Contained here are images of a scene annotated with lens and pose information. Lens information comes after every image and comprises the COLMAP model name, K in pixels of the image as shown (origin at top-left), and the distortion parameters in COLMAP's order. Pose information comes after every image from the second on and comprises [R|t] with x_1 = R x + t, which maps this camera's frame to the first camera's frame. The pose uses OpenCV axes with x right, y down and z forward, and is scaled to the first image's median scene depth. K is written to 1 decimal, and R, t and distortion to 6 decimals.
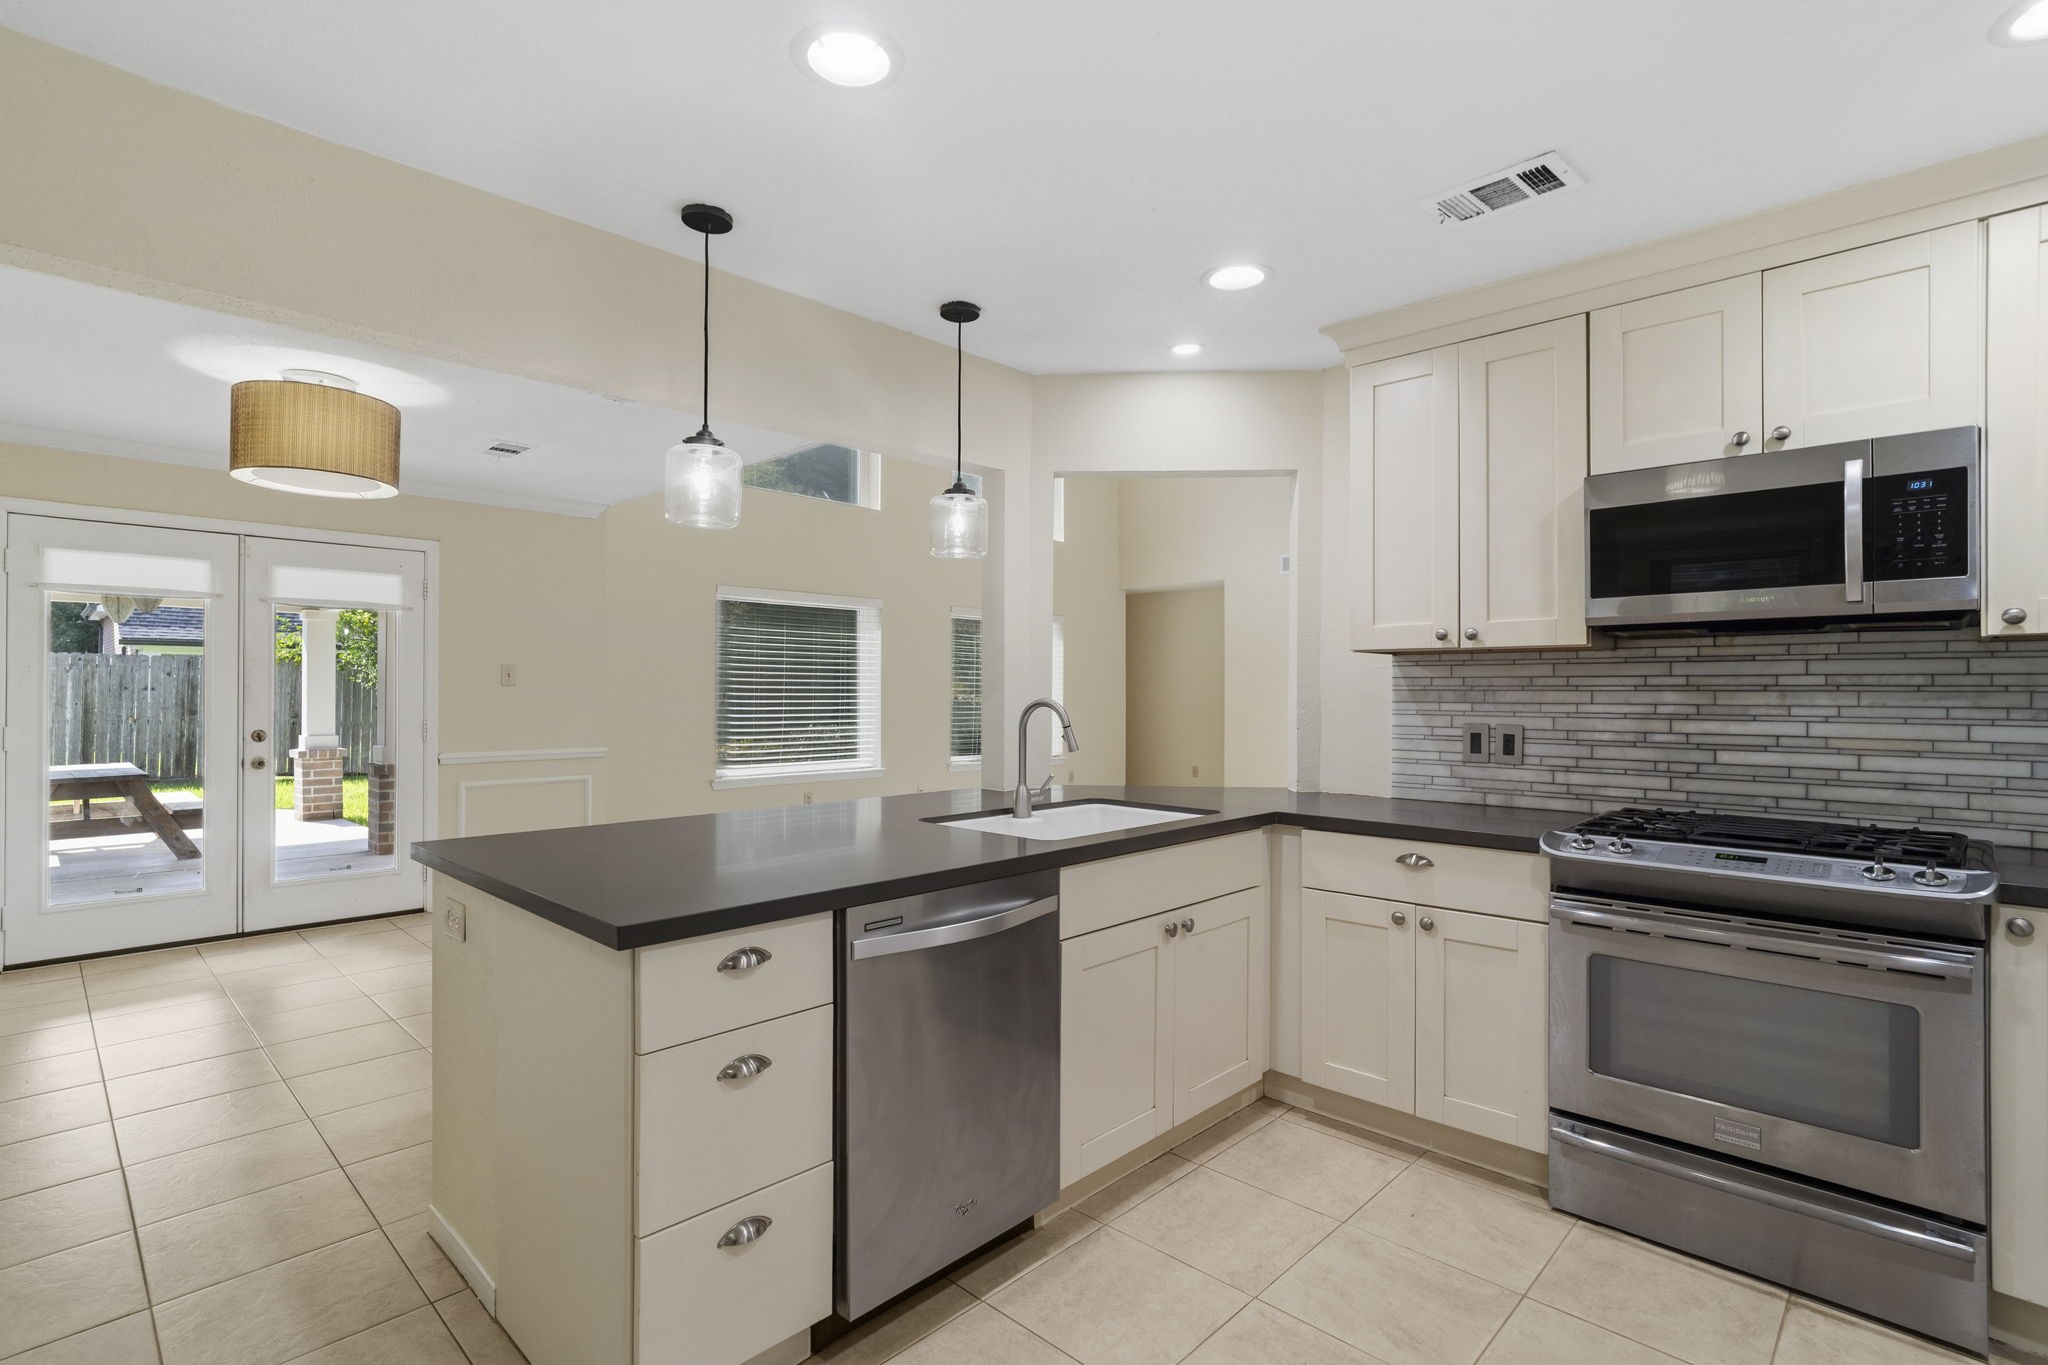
lens RADIAL K [[975.9, 0, 1019.2], [0, 975.9, 686.3], [0, 0, 1]] dist [-0.018279, 0.007261]
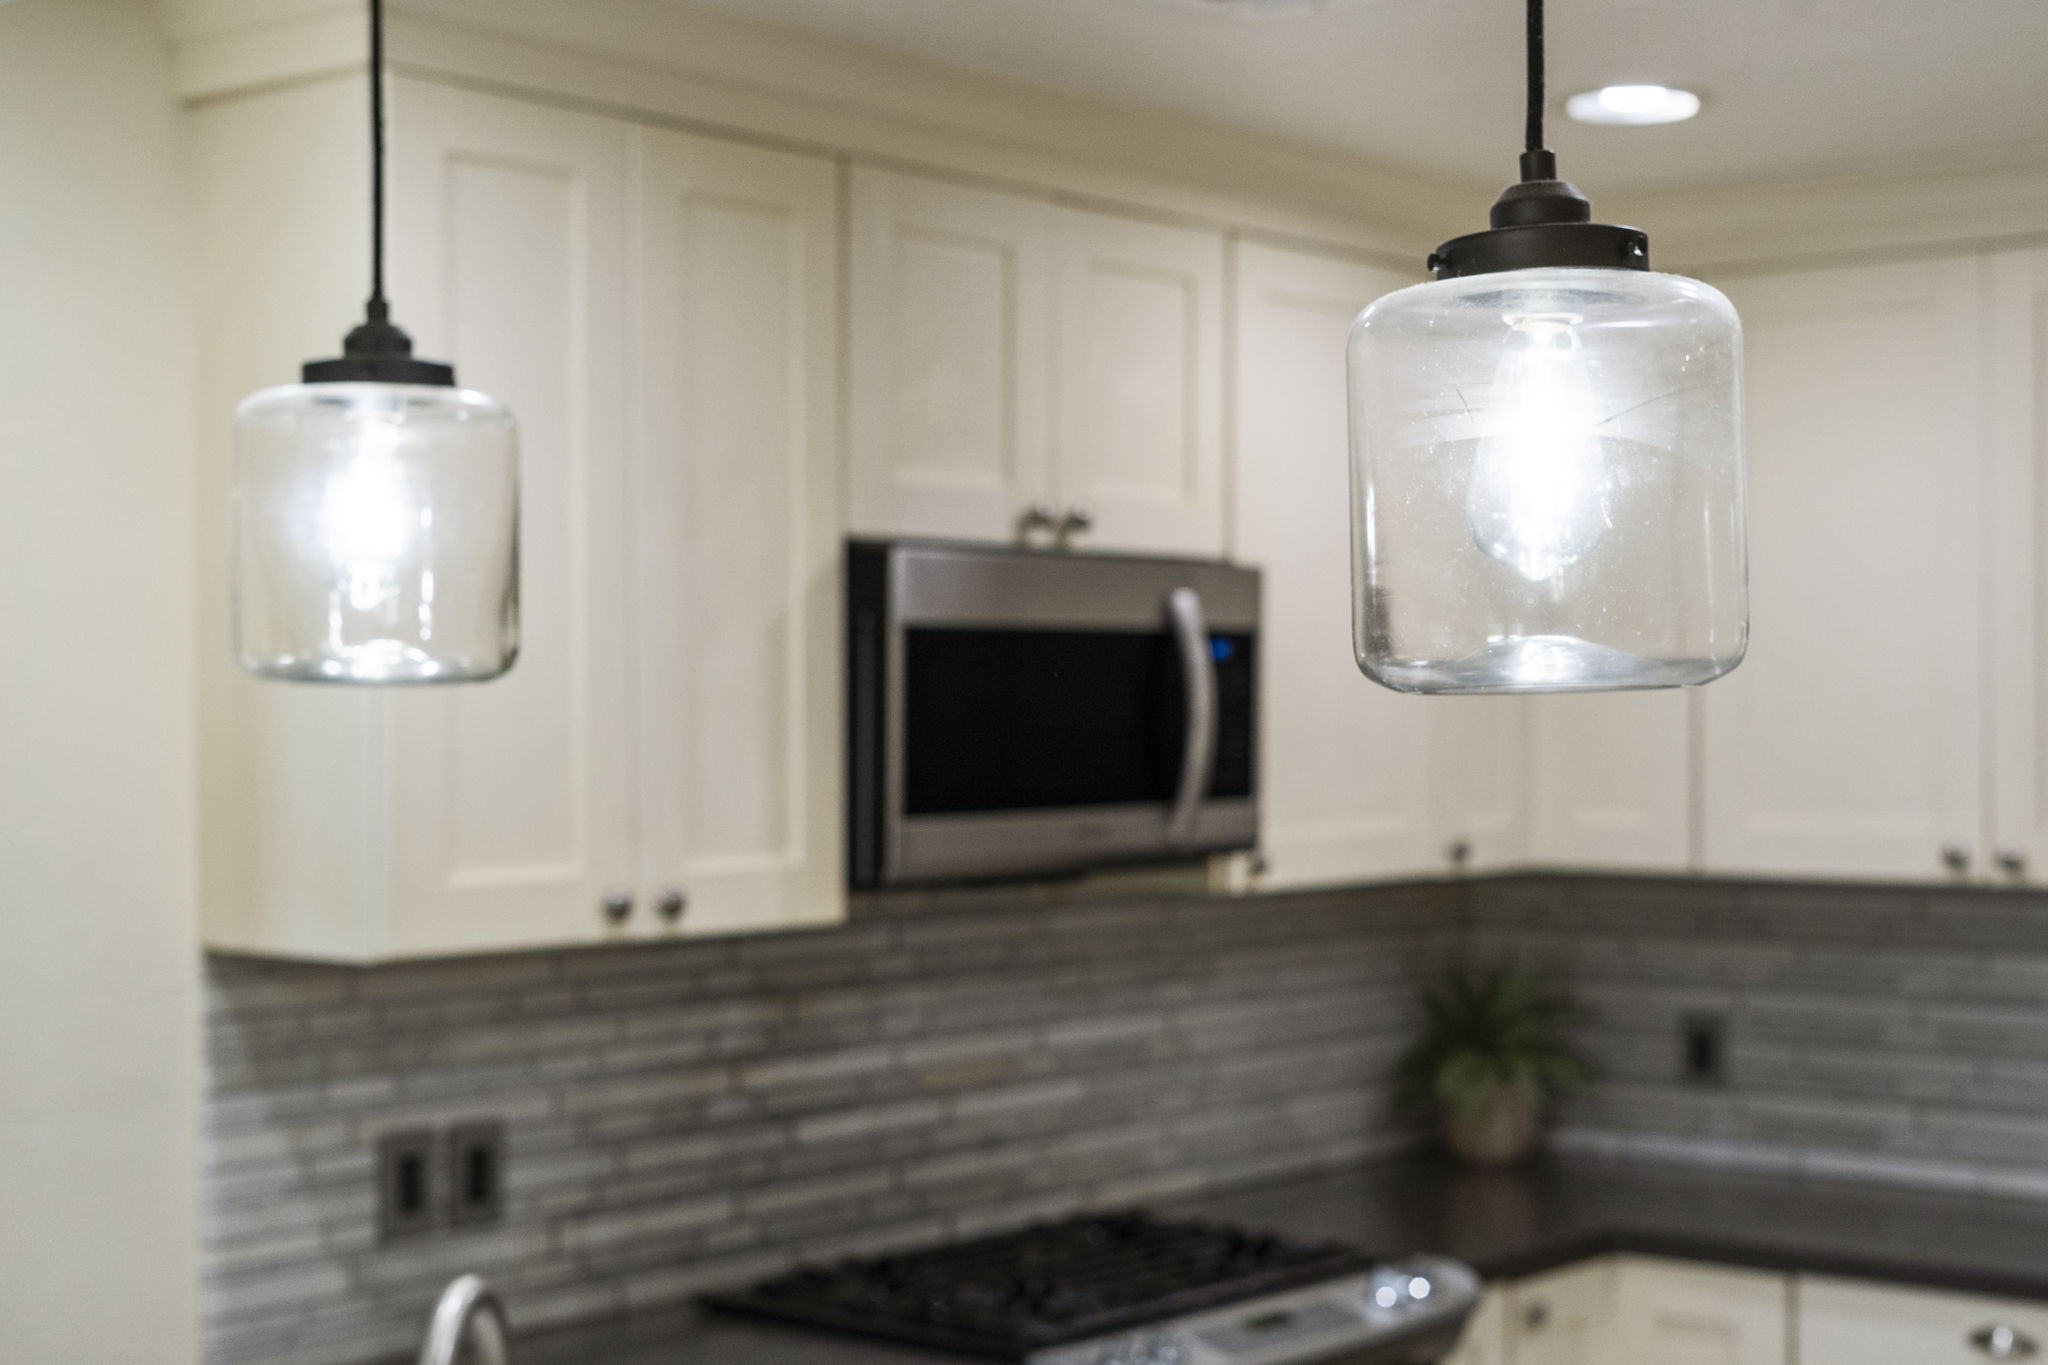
lens RADIAL K [[3131.8, 0, 991.5], [0, 3131.8, 713.6], [0, 0, 1]] dist [-0.028848, 0.000000]
pose [[-0.068193, -0.011096, 0.997610, -0.748776], [-0.002396, 0.999937, 0.010958, -0.138821], [-0.997669, -0.001643, -0.068215, 0.937757]]
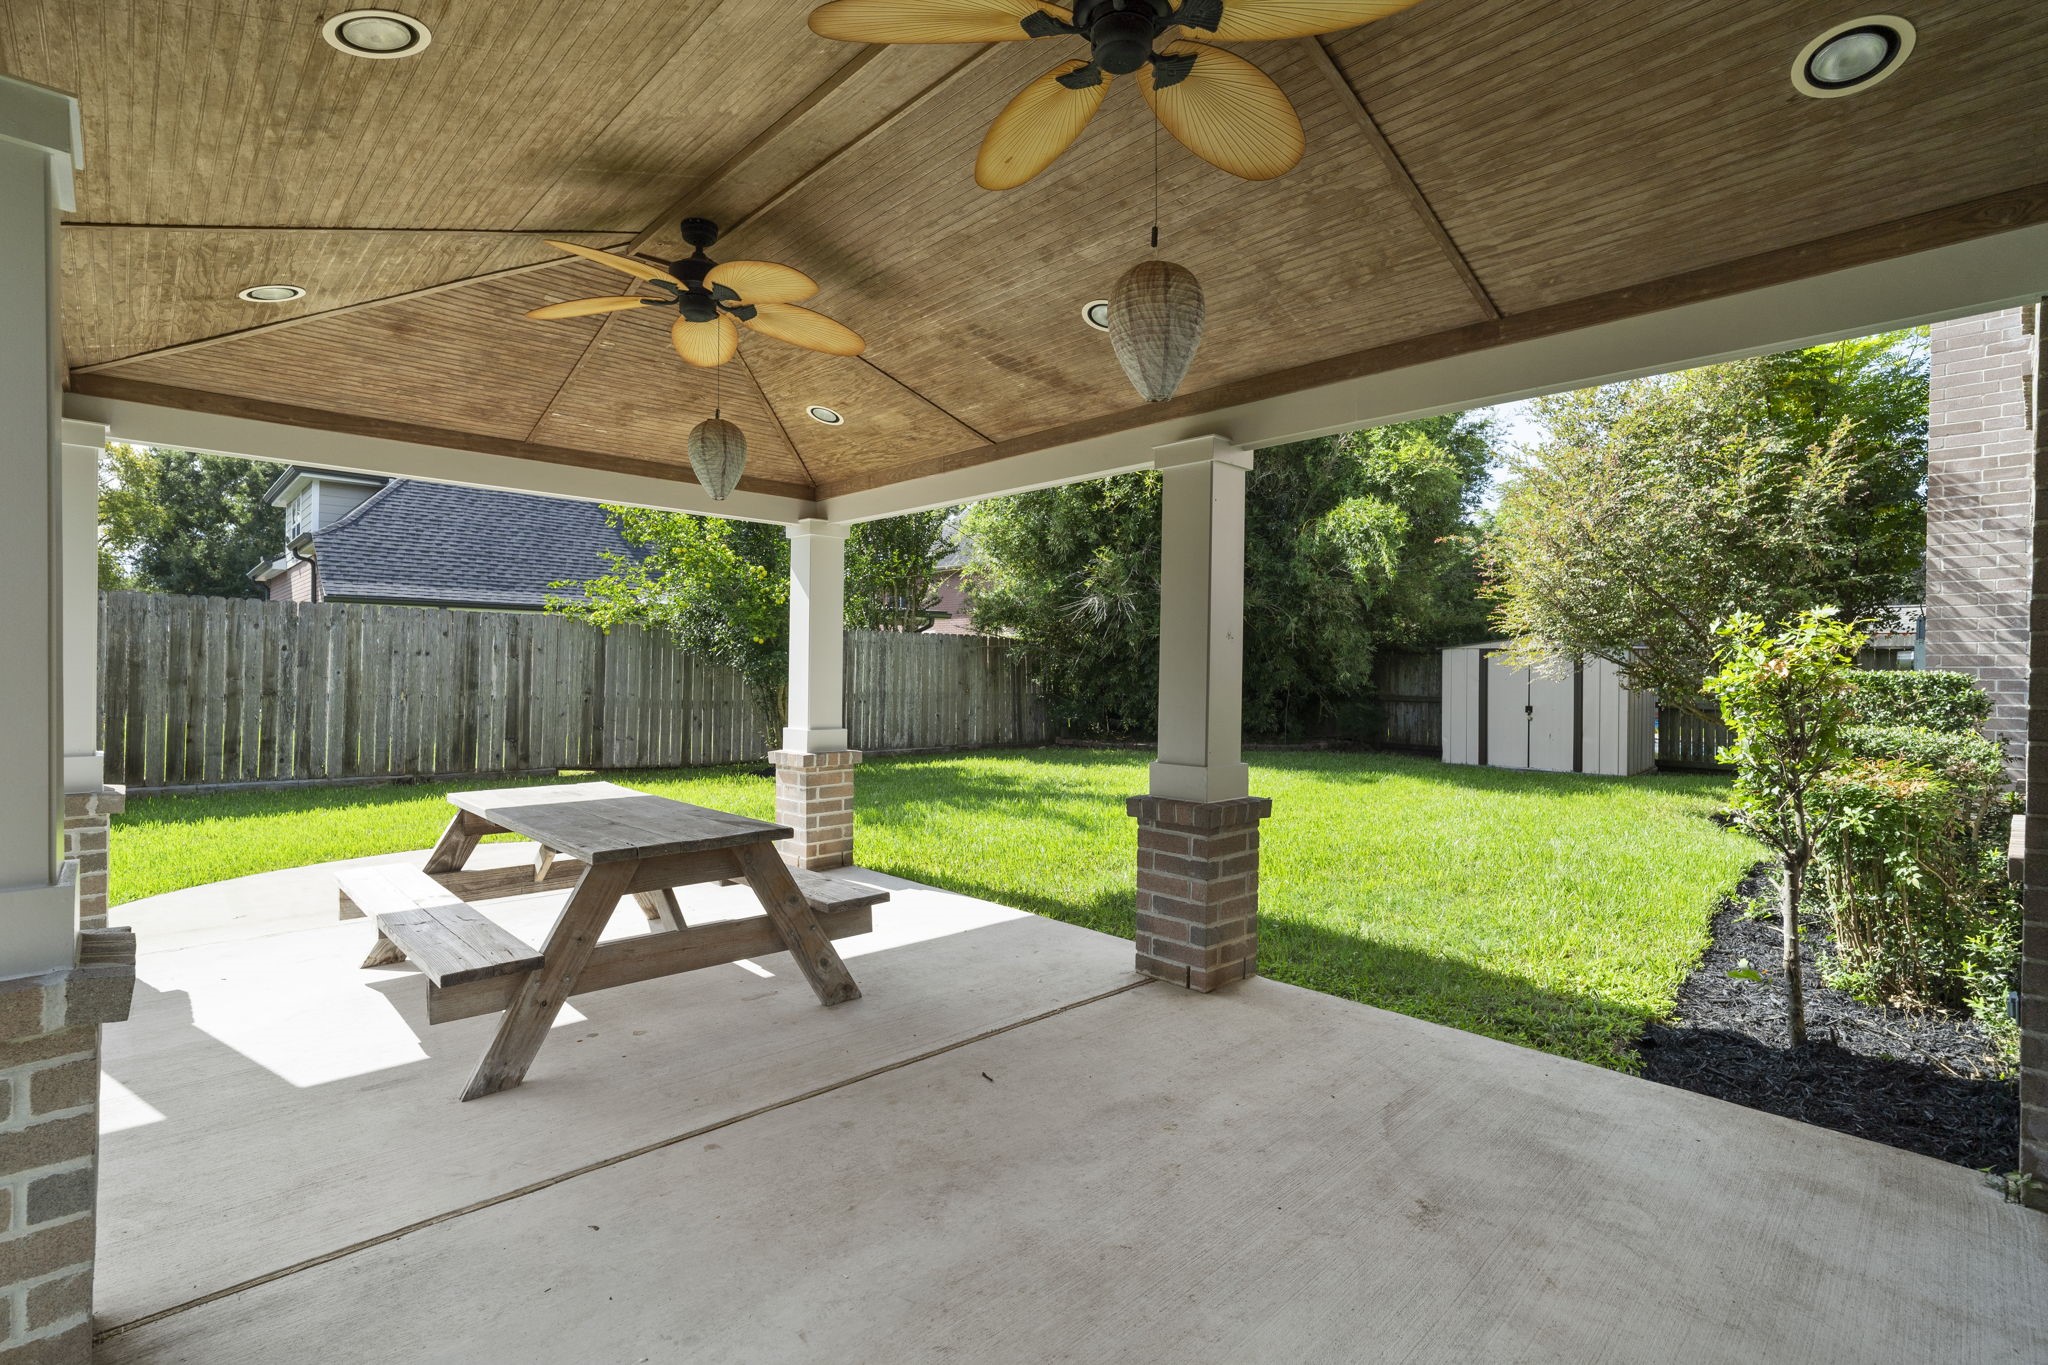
lens RADIAL K [[963.4, 0, 1021.4], [0, 963.4, 674.6], [0, 0, 1]] dist [-0.015215, 0.005848]
pose [[0.998484, 0.010902, -0.053956, -2.025546], [-0.010401, 0.999900, 0.009552, 0.035347], [0.054055, -0.008976, 0.998498, 1.456292]]
